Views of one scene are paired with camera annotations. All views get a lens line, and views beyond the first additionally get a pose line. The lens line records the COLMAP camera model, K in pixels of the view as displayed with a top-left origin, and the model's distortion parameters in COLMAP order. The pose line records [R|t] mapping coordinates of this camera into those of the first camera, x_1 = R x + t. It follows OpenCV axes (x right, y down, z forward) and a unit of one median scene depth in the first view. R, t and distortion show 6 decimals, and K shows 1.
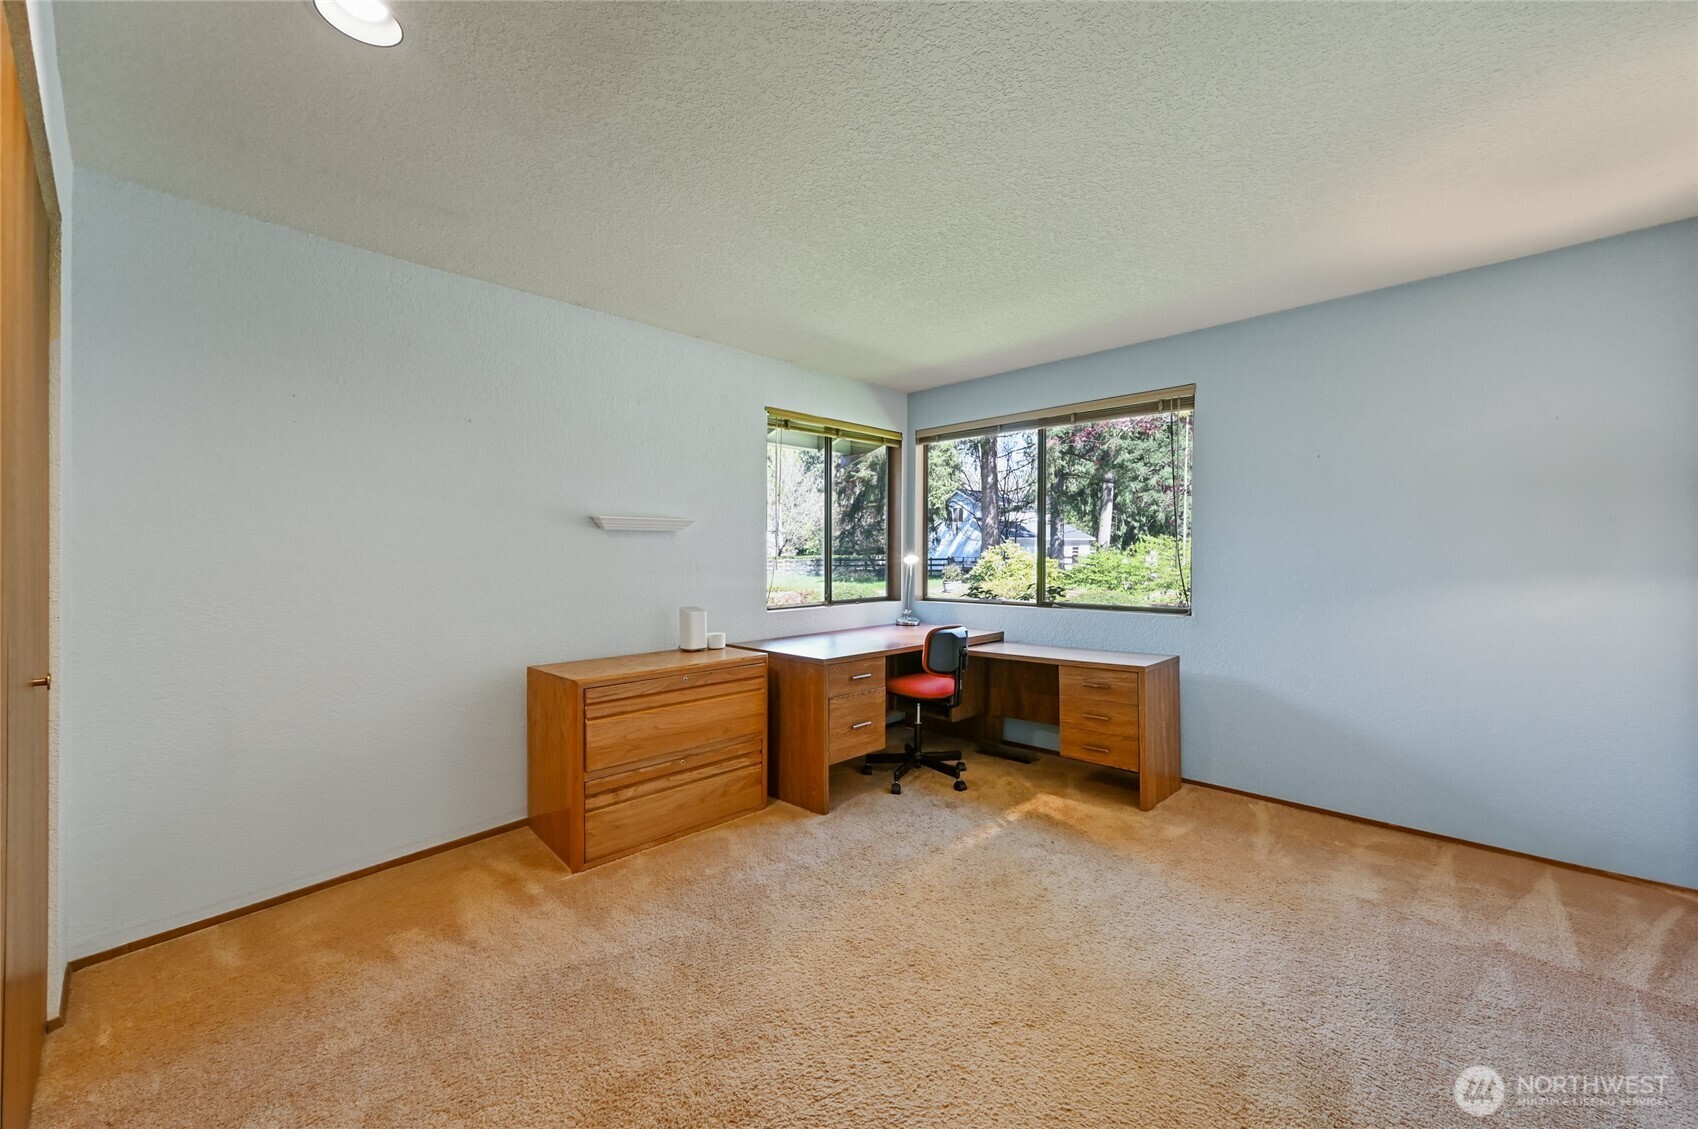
lens RADIAL K [[680.4, 0, 849.0], [0, 680.4, 564.5], [0, 0, 1]] dist [-0.001416, -0.000019]
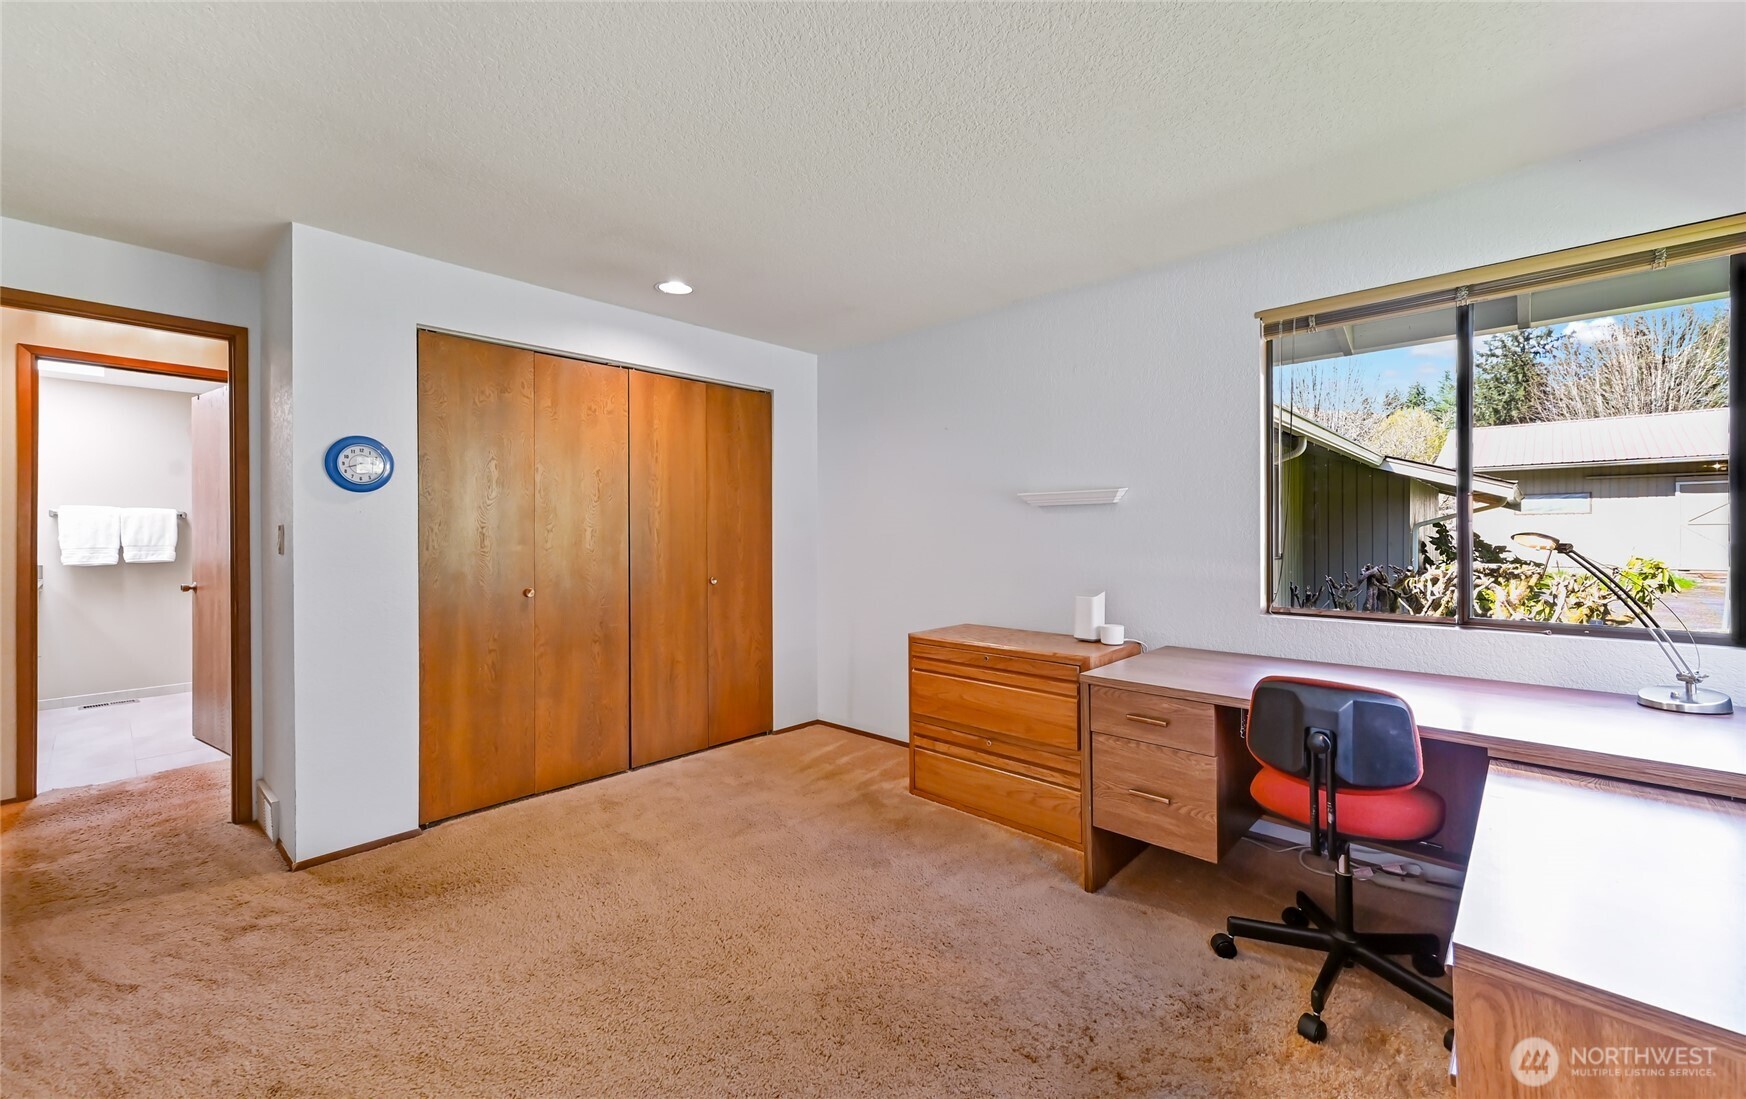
lens RADIAL K [[705.3, 0, 878.0], [0, 705.3, 525.3], [0, 0, 1]] dist [0.016841, 0.000047]
pose [[0.009017, -0.007842, -0.999929, 0.738624], [-0.006528, 0.999947, -0.007901, -0.013803], [0.999938, 0.006599, 0.008966, 0.788966]]
